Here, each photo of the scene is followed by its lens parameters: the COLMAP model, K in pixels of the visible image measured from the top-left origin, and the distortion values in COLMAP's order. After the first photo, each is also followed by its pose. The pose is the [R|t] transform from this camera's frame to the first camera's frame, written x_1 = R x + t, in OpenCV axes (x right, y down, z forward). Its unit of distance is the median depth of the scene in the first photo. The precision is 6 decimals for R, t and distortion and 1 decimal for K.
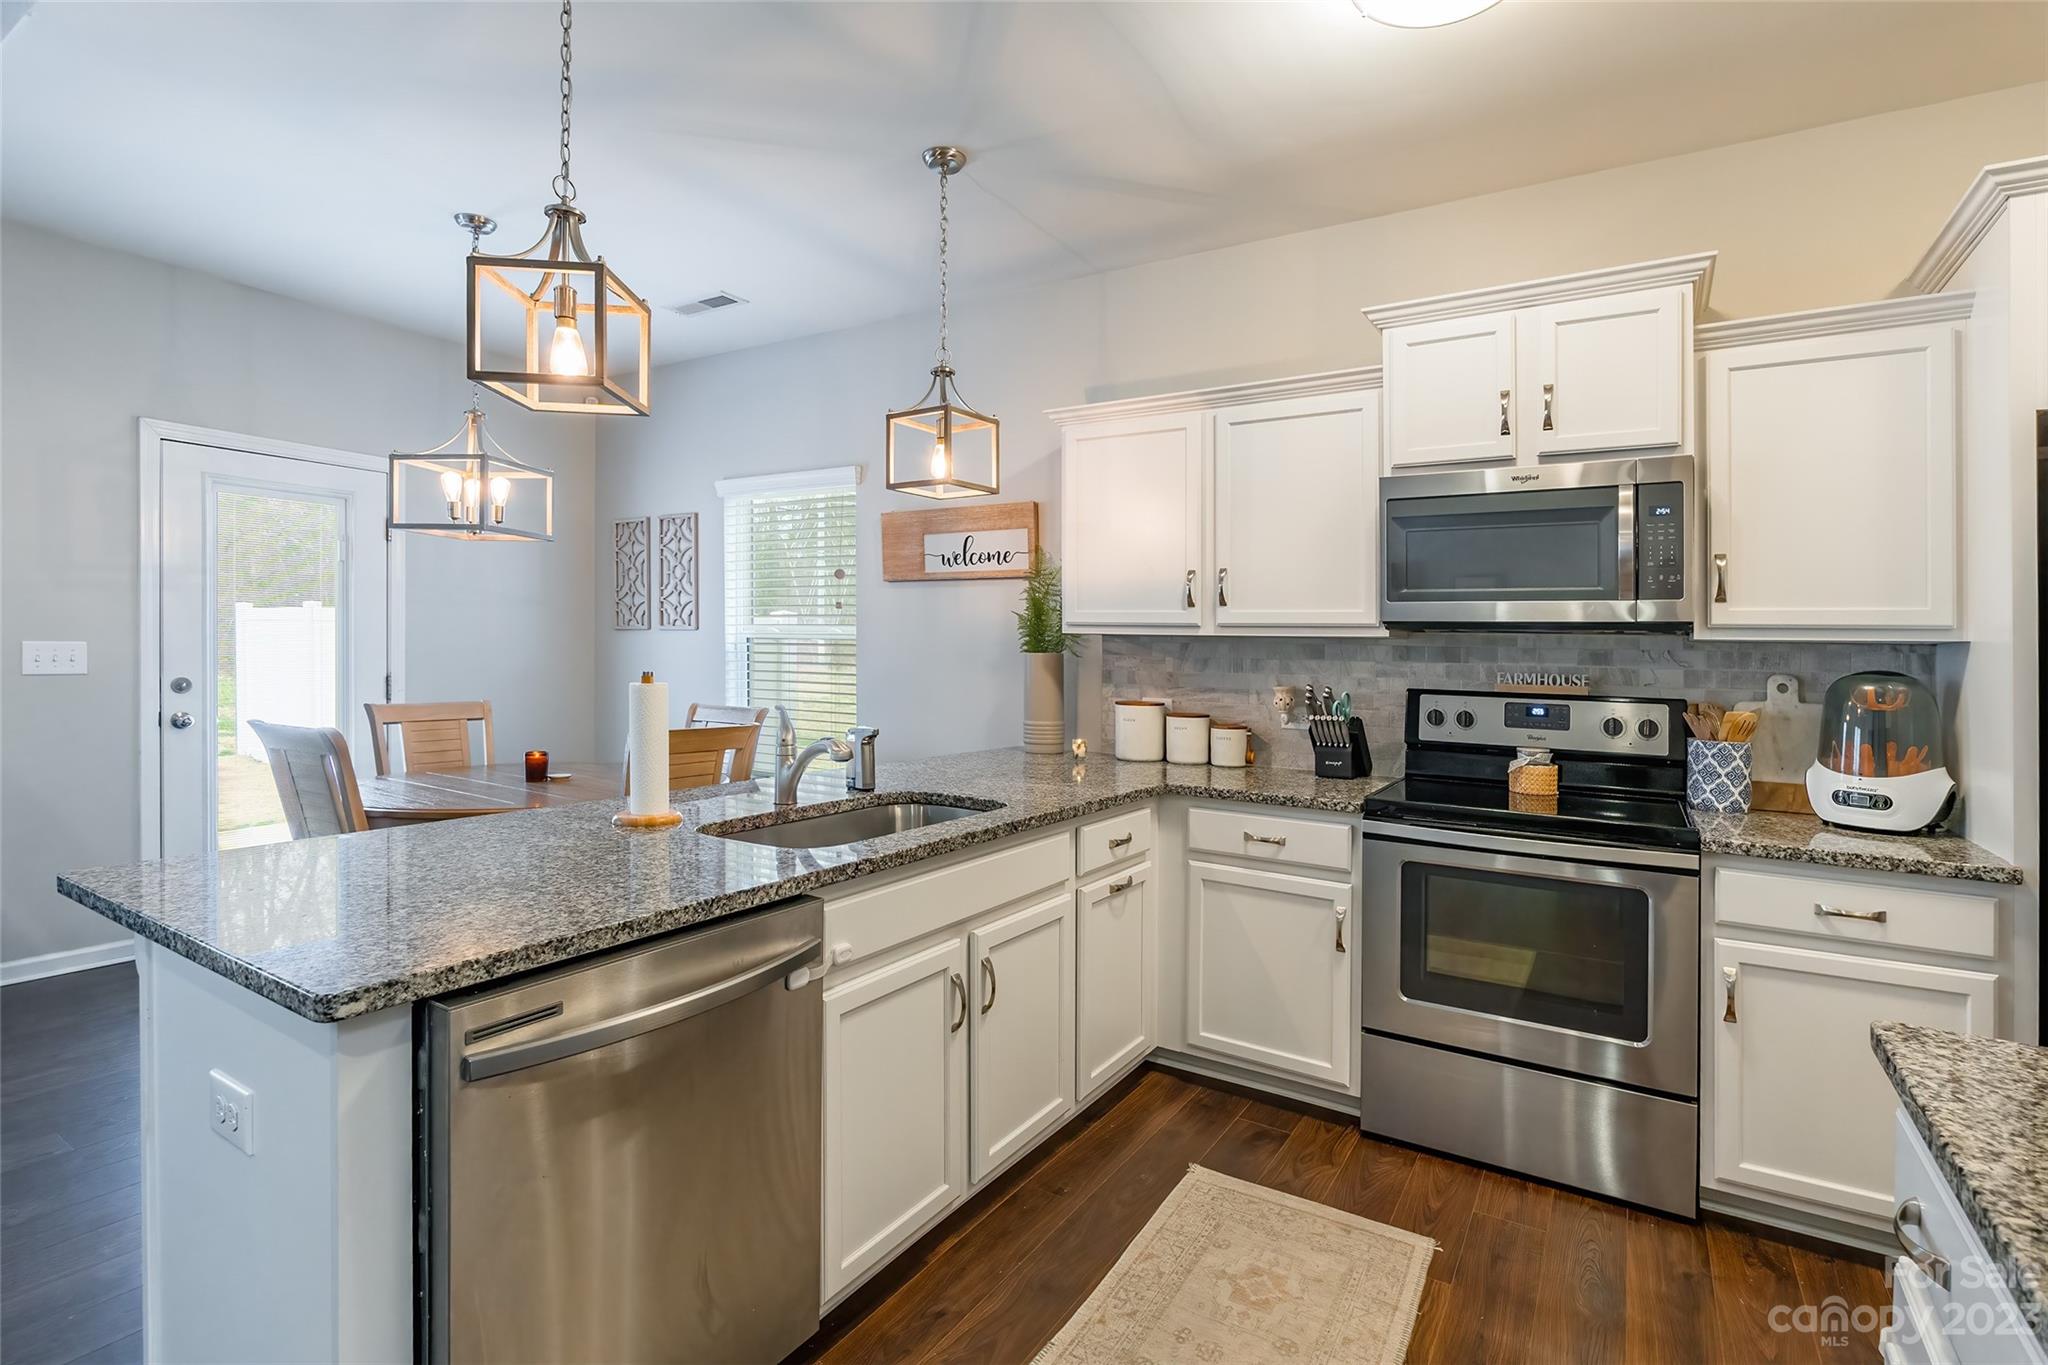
lens RADIAL K [[953.5, 0, 1028.8], [0, 953.5, 672.2], [0, 0, 1]] dist [-0.005728, 0.000018]
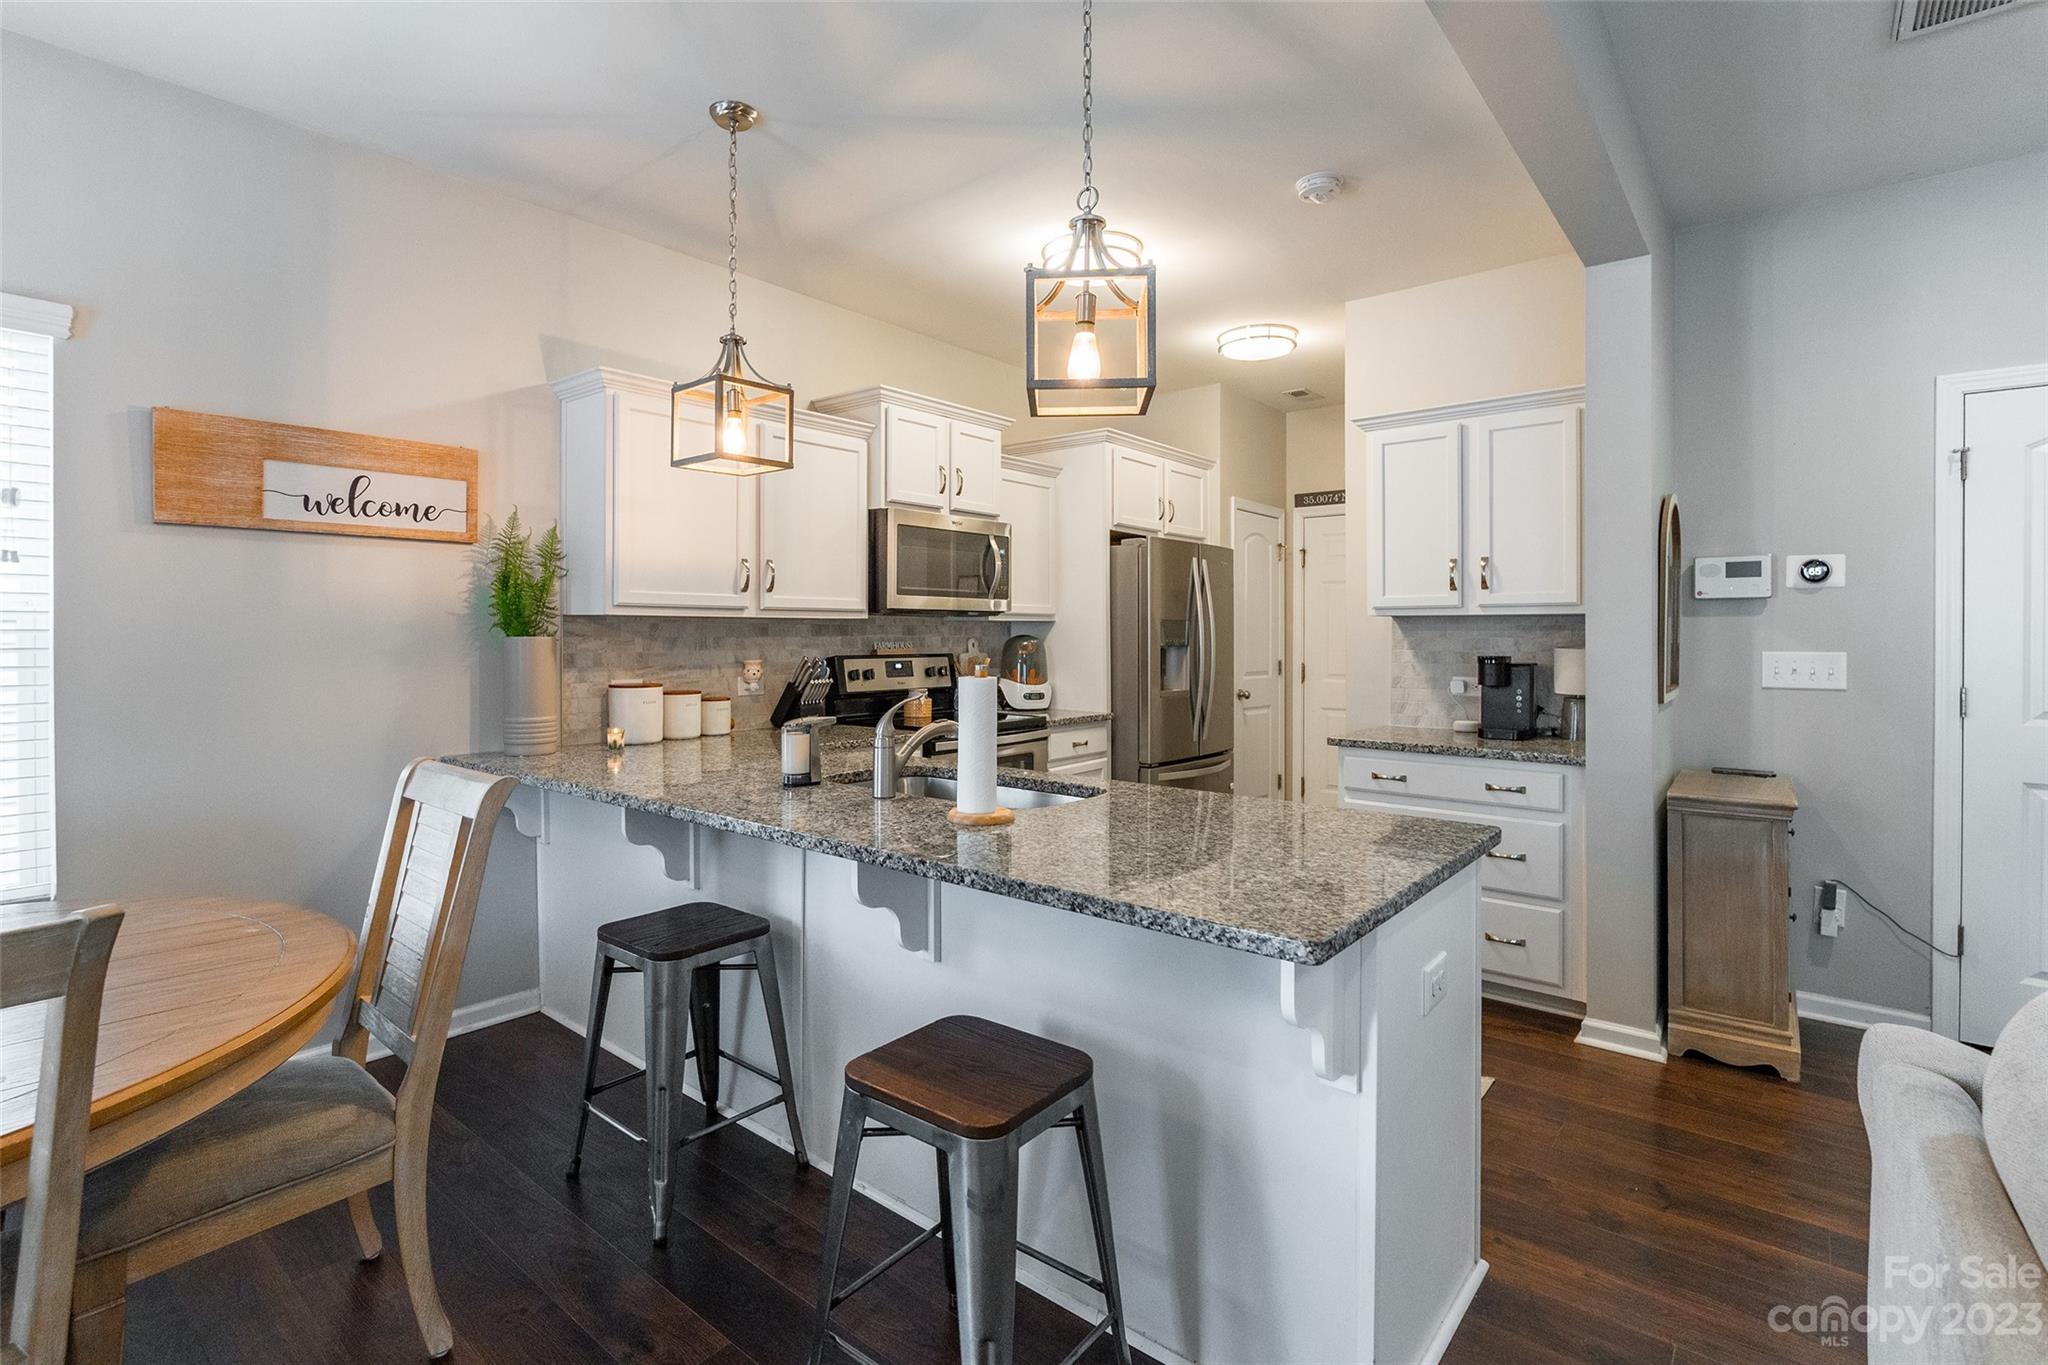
lens RADIAL K [[929.6, 0, 997.2], [0, 929.6, 634.0], [0, 0, 1]] dist [-0.001259, 0.000110]
pose [[0.172098, -0.022576, 0.984821, -0.837700], [0.025144, 0.999512, 0.018518, -0.031582], [-0.984759, 0.021576, 0.172582, 0.516906]]
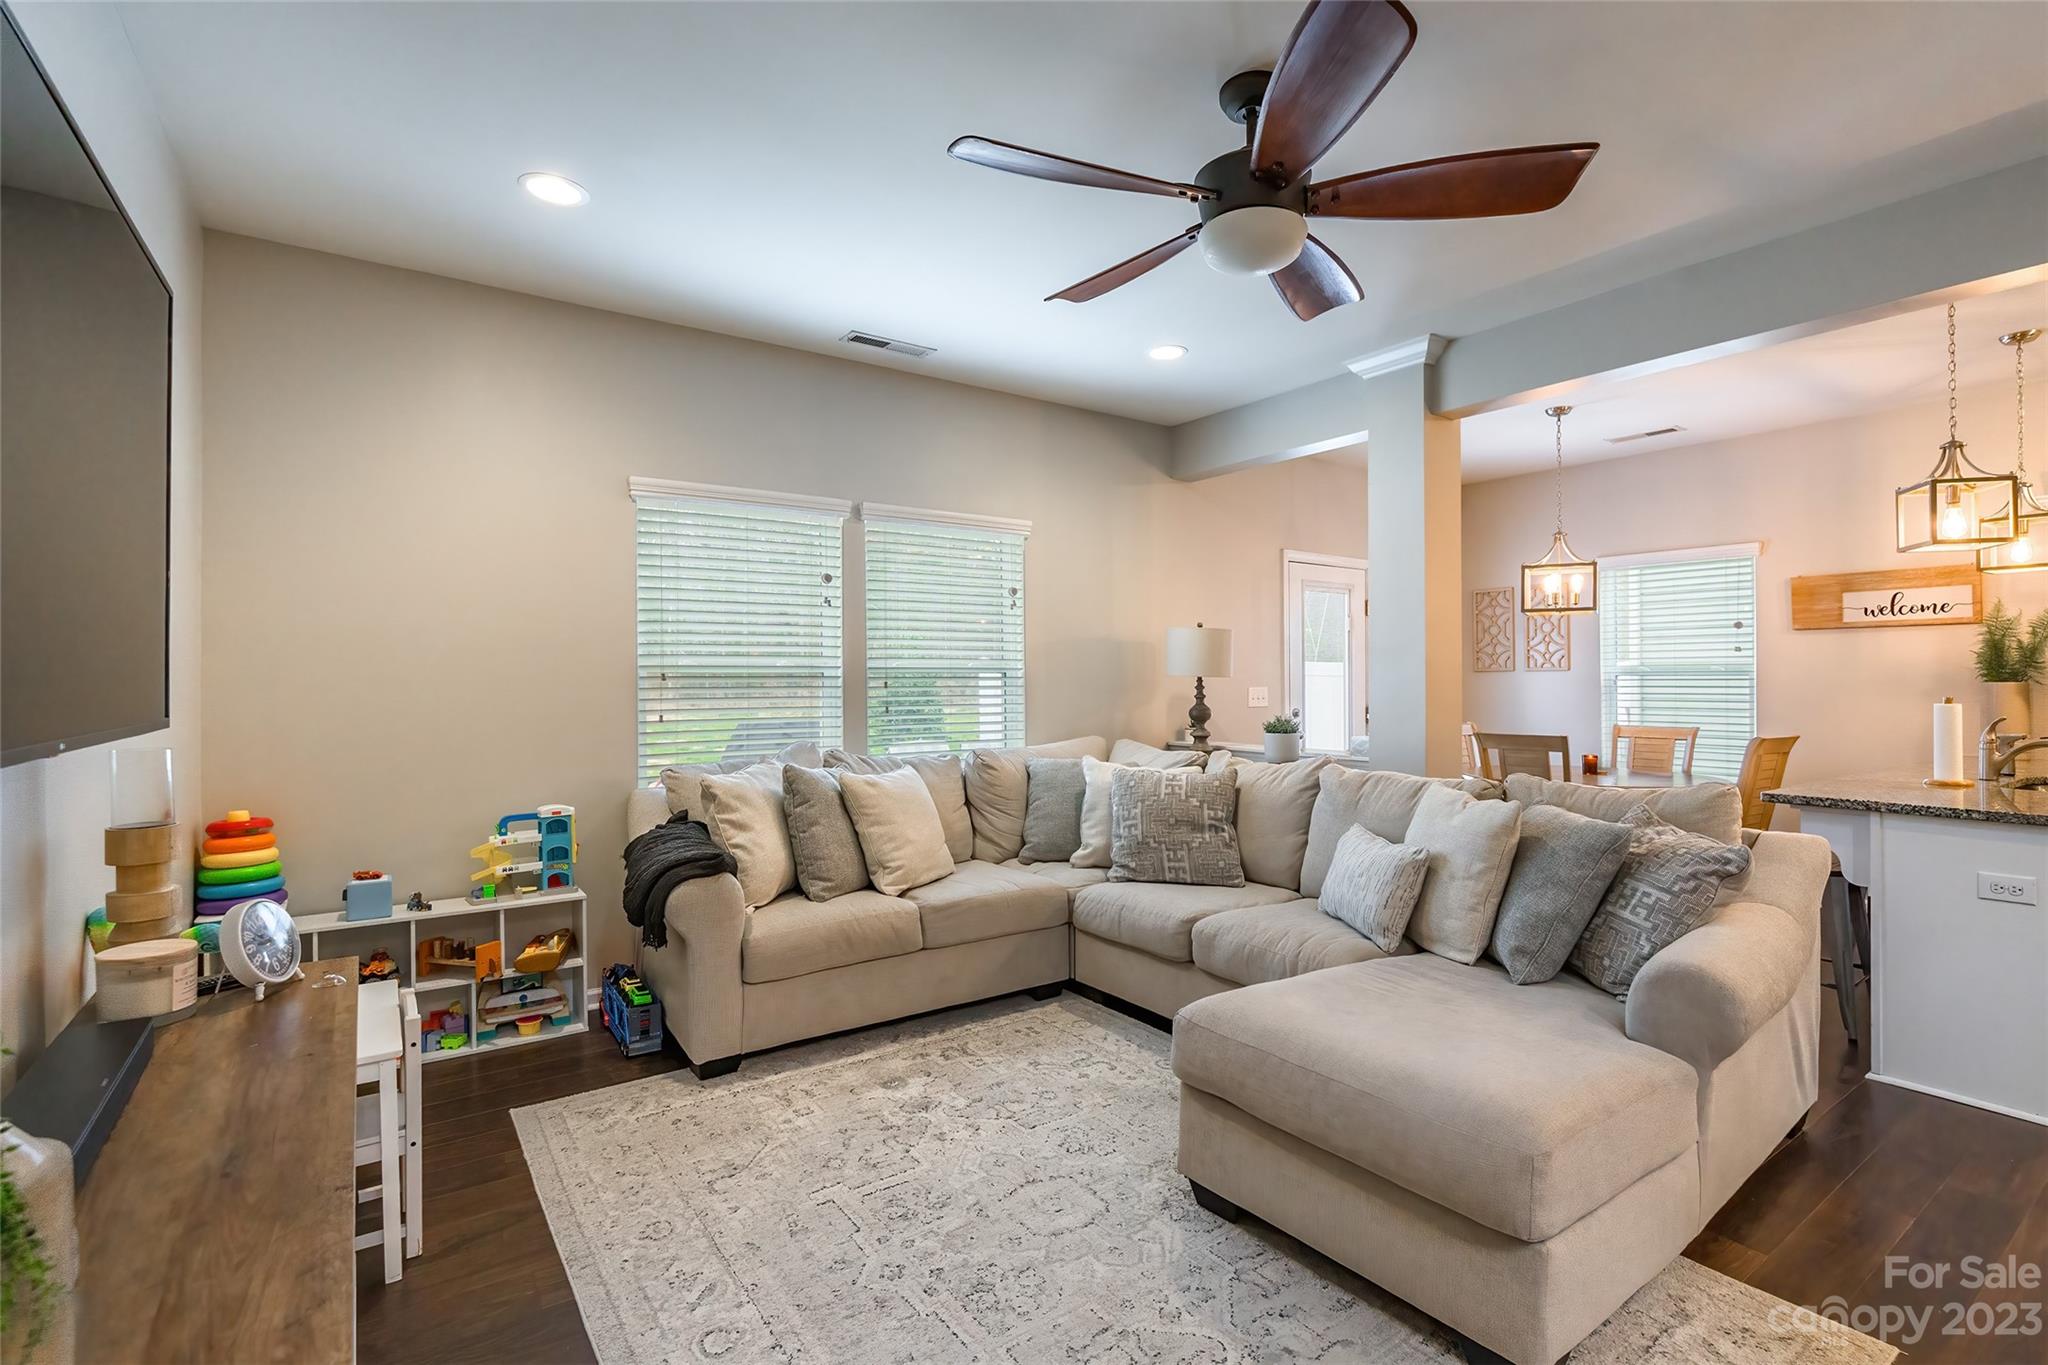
lens RADIAL K [[923.2, 0, 1063.1], [0, 923.2, 680.5], [0, 0, 1]] dist [-0.009392, 0.000388]
pose [[0.930400, -0.022433, -0.365858, -0.825009], [0.012782, 0.999504, -0.028780, -0.004213], [0.366322, 0.022101, 0.930225, -0.694452]]
